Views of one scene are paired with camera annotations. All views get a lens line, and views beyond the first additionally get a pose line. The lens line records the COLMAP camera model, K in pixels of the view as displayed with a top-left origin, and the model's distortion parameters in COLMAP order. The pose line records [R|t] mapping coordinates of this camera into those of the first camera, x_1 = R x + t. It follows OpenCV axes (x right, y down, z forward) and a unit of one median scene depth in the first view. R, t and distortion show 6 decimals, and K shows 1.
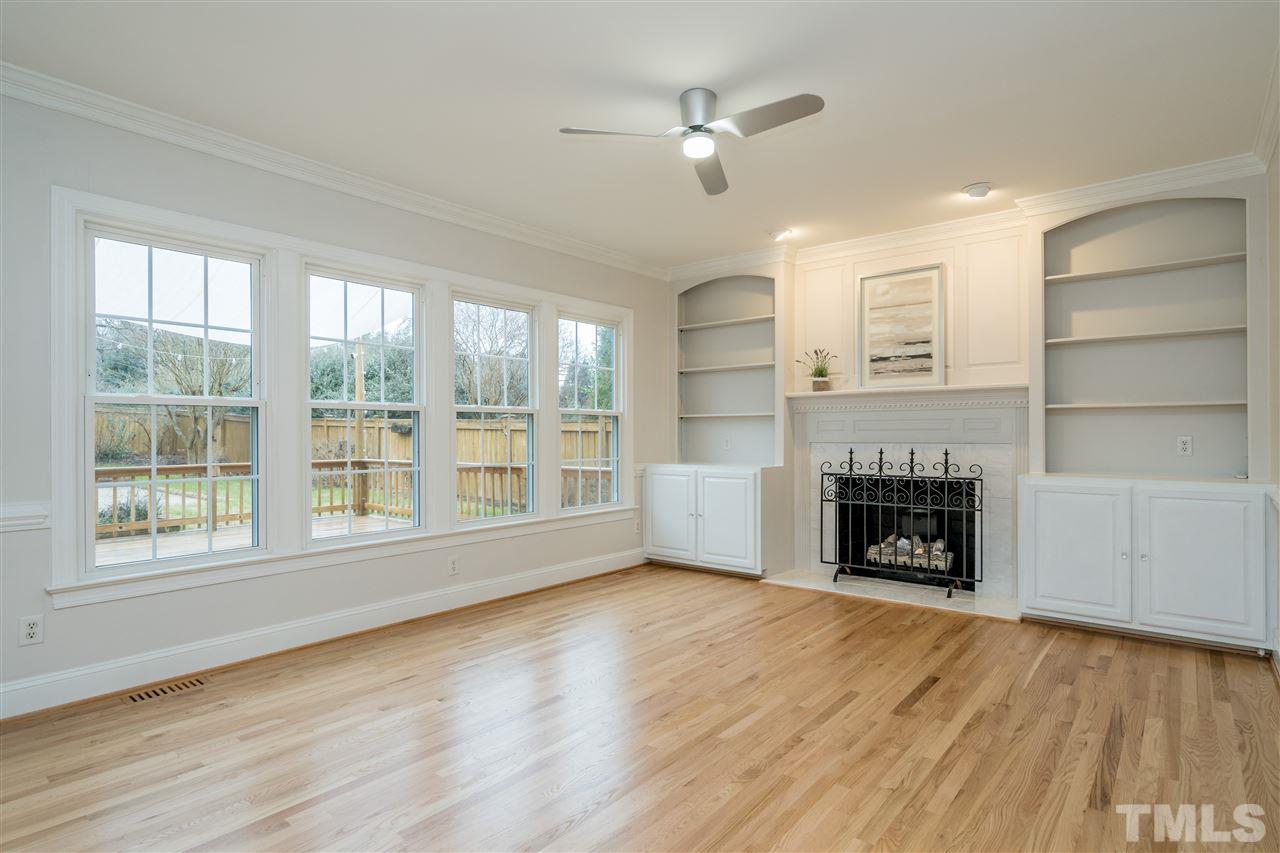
lens RADIAL K [[641.5, 0, 642.3], [0, 641.5, 431.2], [0, 0, 1]] dist [-0.015951, -0.000378]
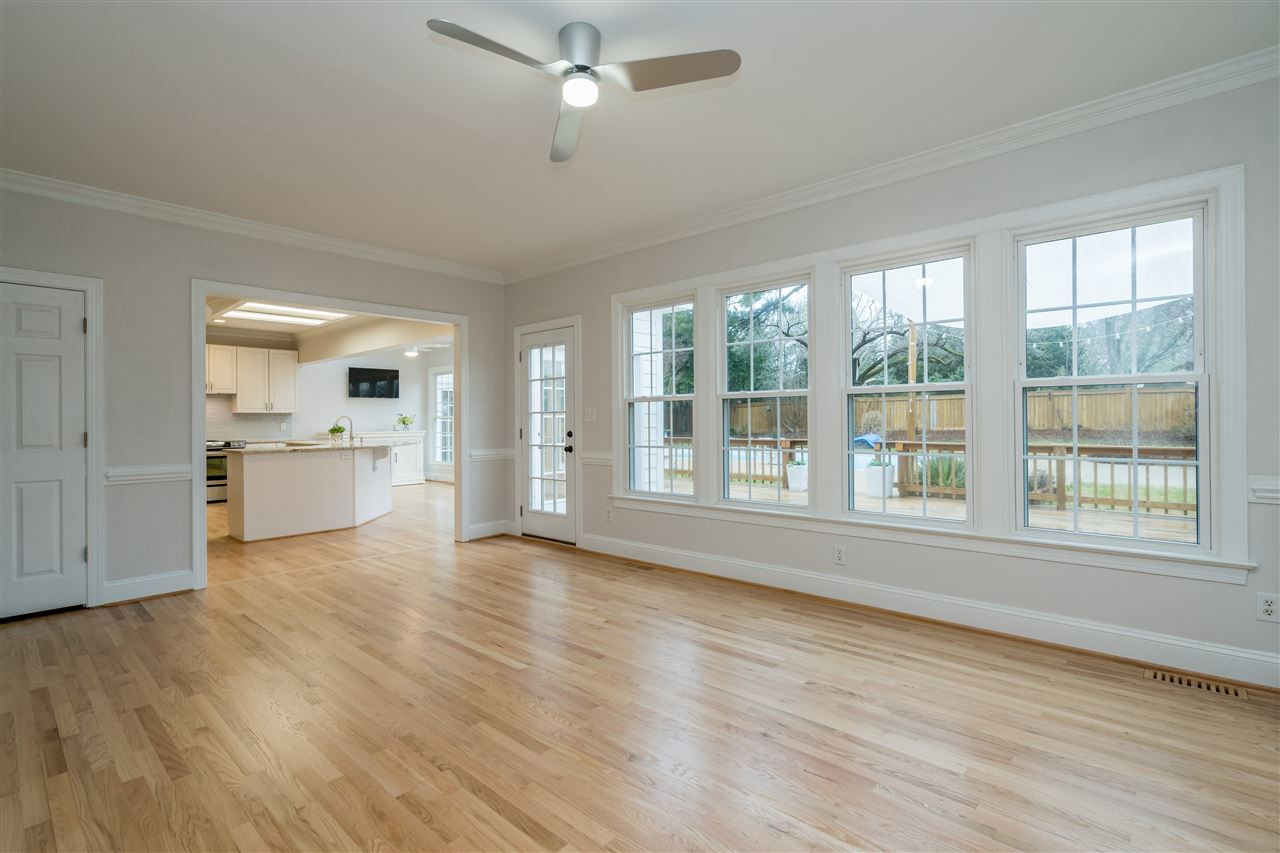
lens RADIAL K [[586.3, 0, 634.6], [0, 586.3, 415.7], [0, 0, 1]] dist [0.016381, 0.000088]
pose [[-0.021363, -0.003539, -0.999766, 0.543335], [0.013871, 0.999896, -0.003836, 0.001920], [0.999676, -0.013950, -0.021311, 0.659908]]
